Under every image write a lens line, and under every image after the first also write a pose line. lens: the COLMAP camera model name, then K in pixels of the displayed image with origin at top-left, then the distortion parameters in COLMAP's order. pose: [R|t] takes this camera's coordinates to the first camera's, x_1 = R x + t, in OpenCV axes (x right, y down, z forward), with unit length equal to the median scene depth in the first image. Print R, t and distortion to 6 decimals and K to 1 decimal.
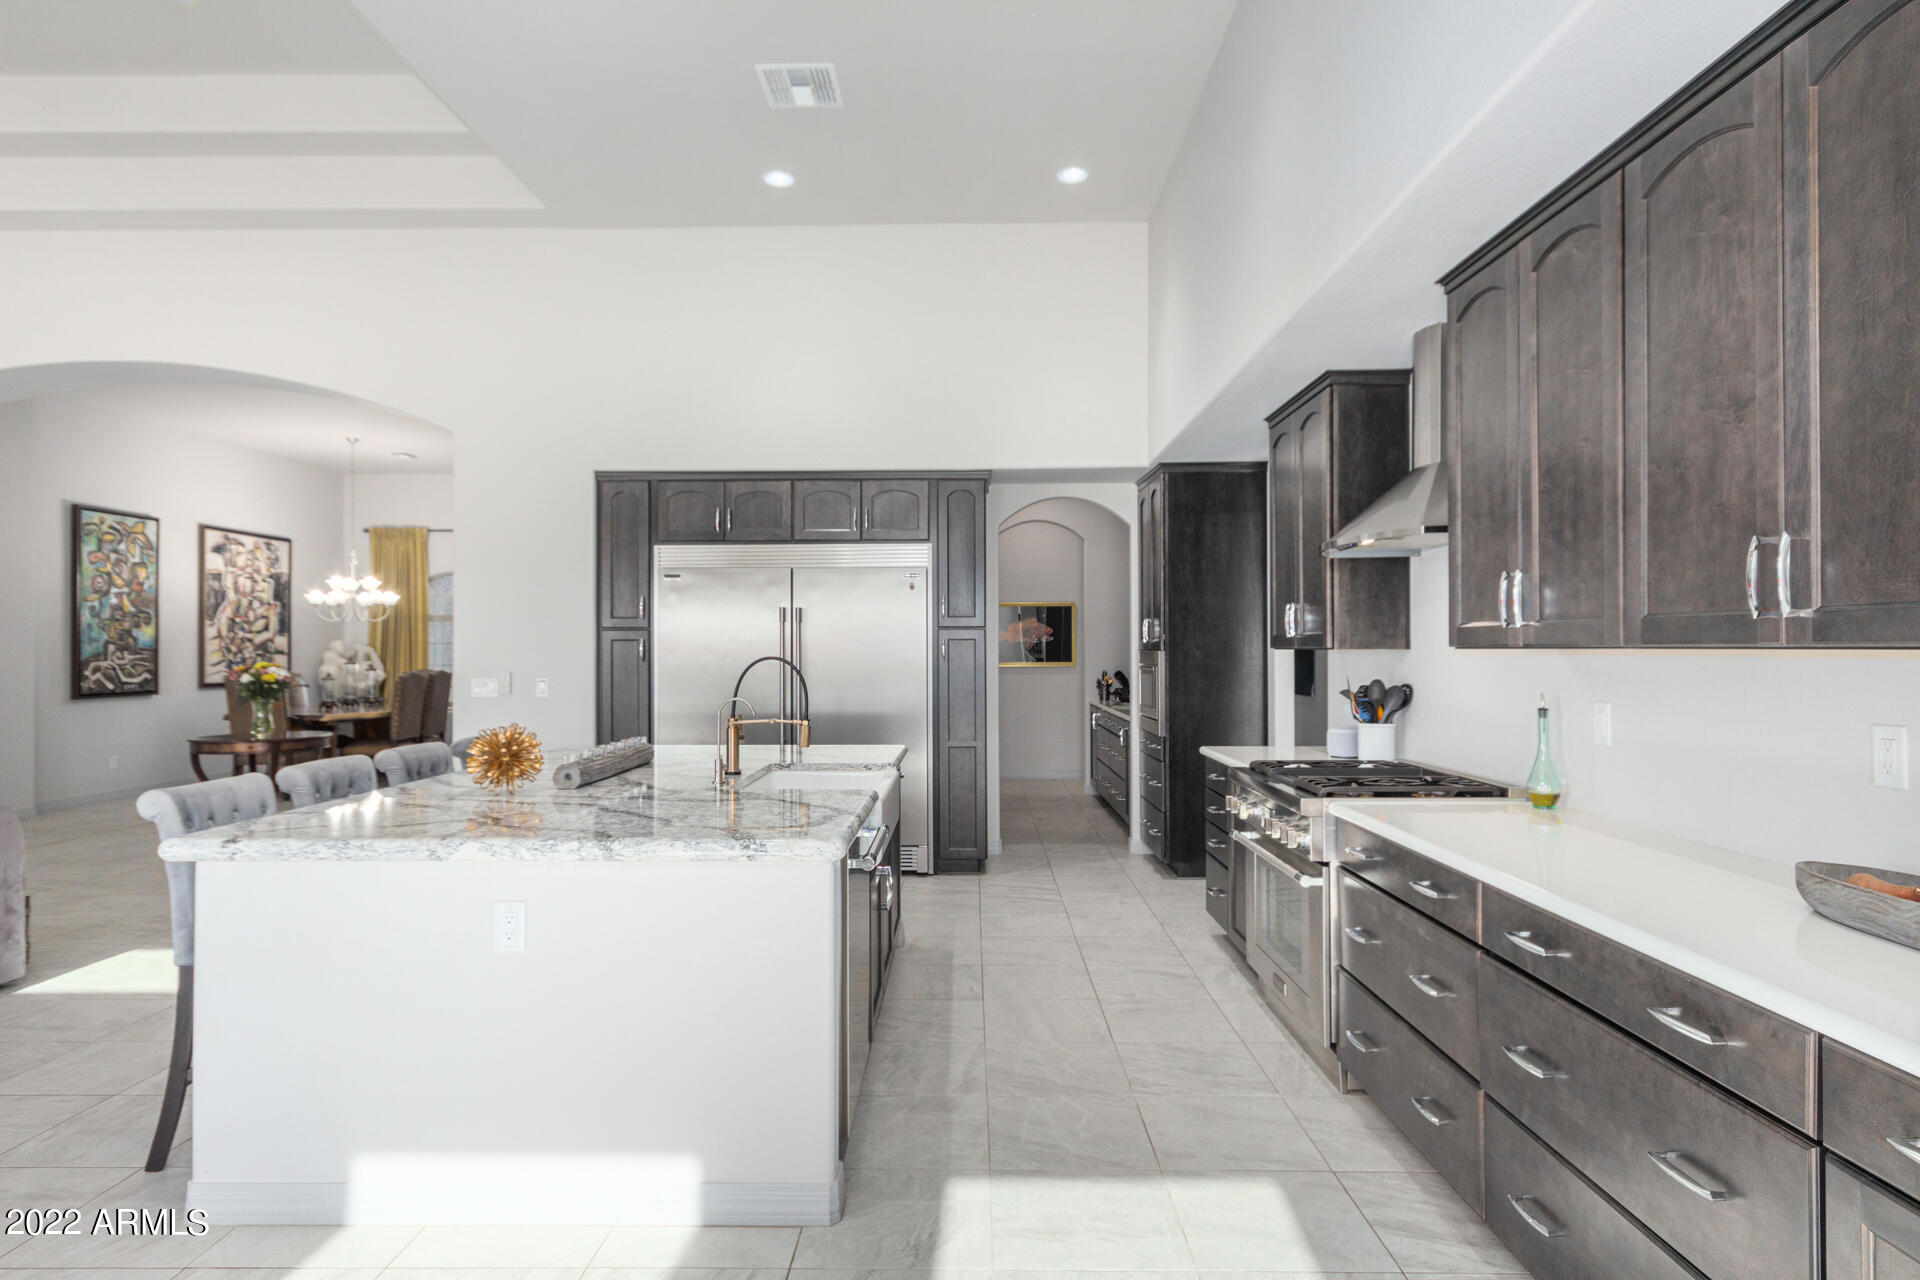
lens RADIAL K [[1044.3, 0, 958.1], [0, 1044.3, 642.9], [0, 0, 1]] dist [0.009648, -0.002674]
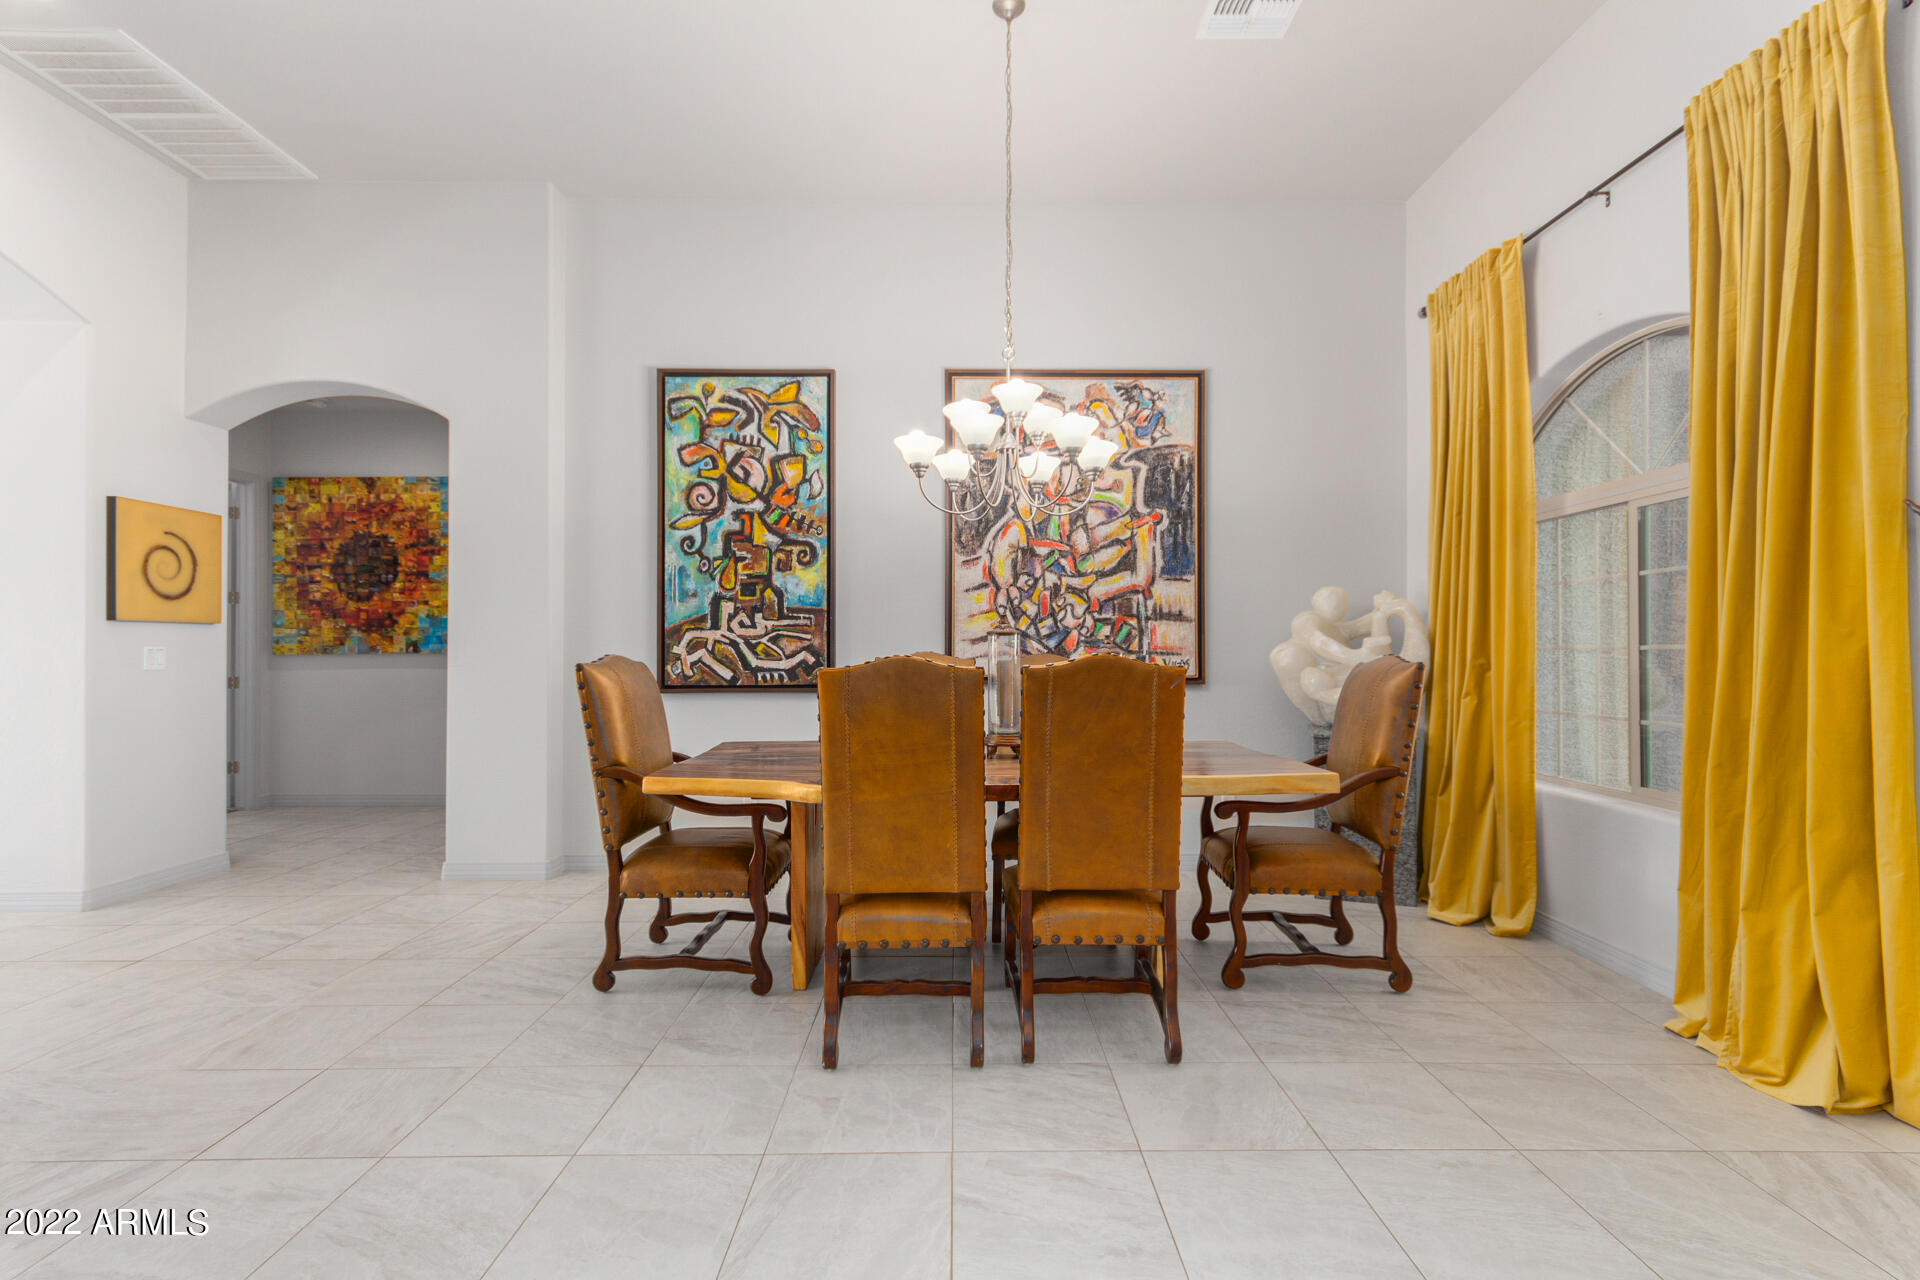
lens RADIAL K [[888.9, 0, 961.6], [0, 888.9, 639.7], [0, 0, 1]] dist [0.001093, 0.002243]
pose [[0.019773, -0.006269, -0.999785, -0.476873], [0.007326, 0.999954, -0.006125, 0.040250], [0.999778, -0.007203, 0.019818, 1.697841]]
